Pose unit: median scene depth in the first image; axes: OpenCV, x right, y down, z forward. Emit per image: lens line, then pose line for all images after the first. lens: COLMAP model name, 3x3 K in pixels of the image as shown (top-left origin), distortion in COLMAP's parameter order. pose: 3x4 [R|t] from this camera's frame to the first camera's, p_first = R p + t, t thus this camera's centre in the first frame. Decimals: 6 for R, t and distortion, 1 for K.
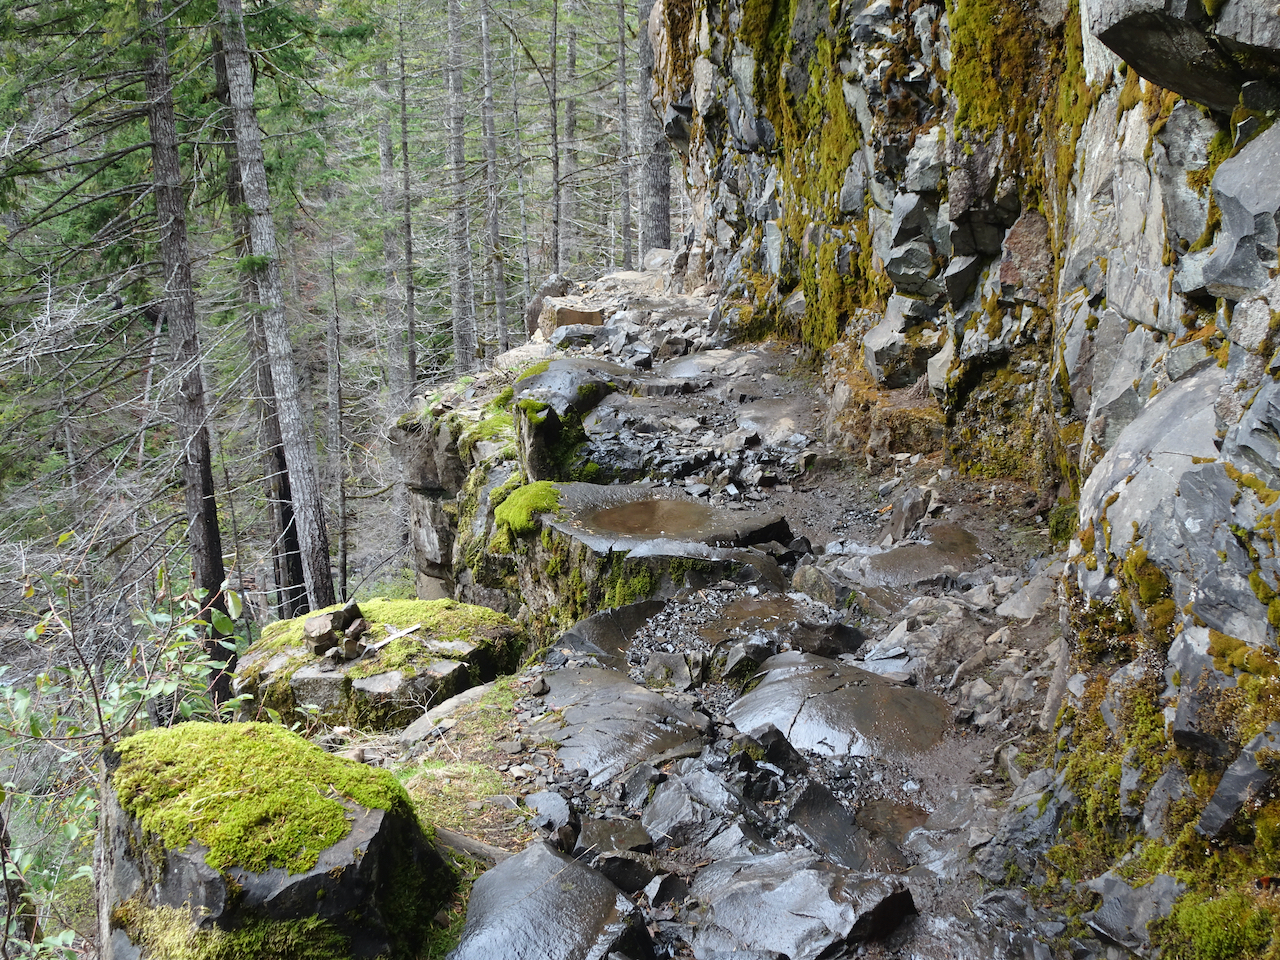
lens RADIAL K [[1382.0, 0, 642.2], [0, 1382.0, 479.2], [0, 0, 1]] dist [0.023648, 0.000000]
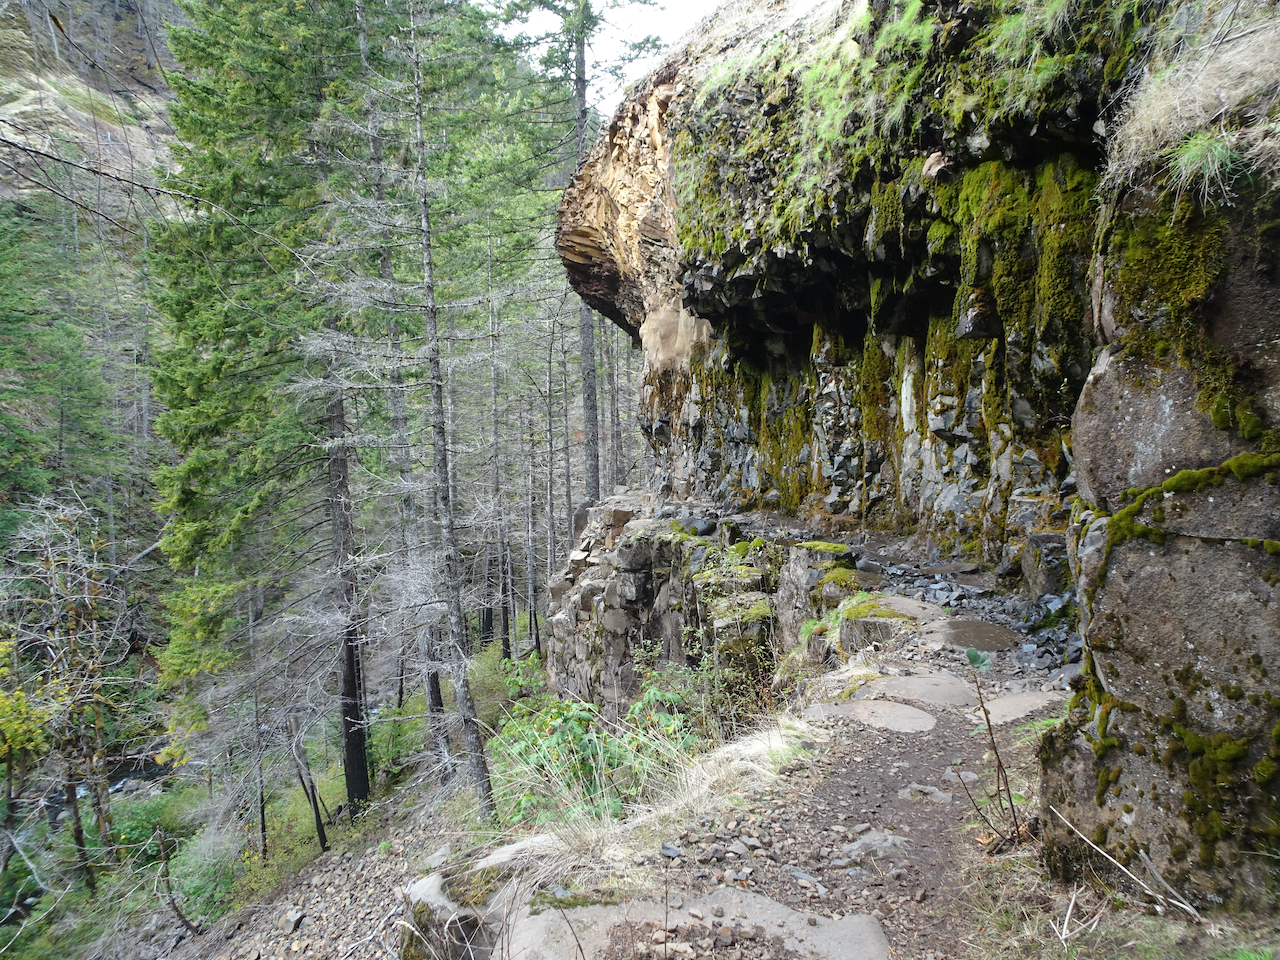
lens RADIAL K [[889.9, 0, 638.1], [0, 889.9, 480.2], [0, 0, 1]] dist [-0.001442, -0.000131]
pose [[0.988495, -0.015999, 0.150402, -0.652487], [0.042617, 0.983562, -0.175470, 0.224493], [-0.145122, 0.179861, 0.972928, -1.098317]]
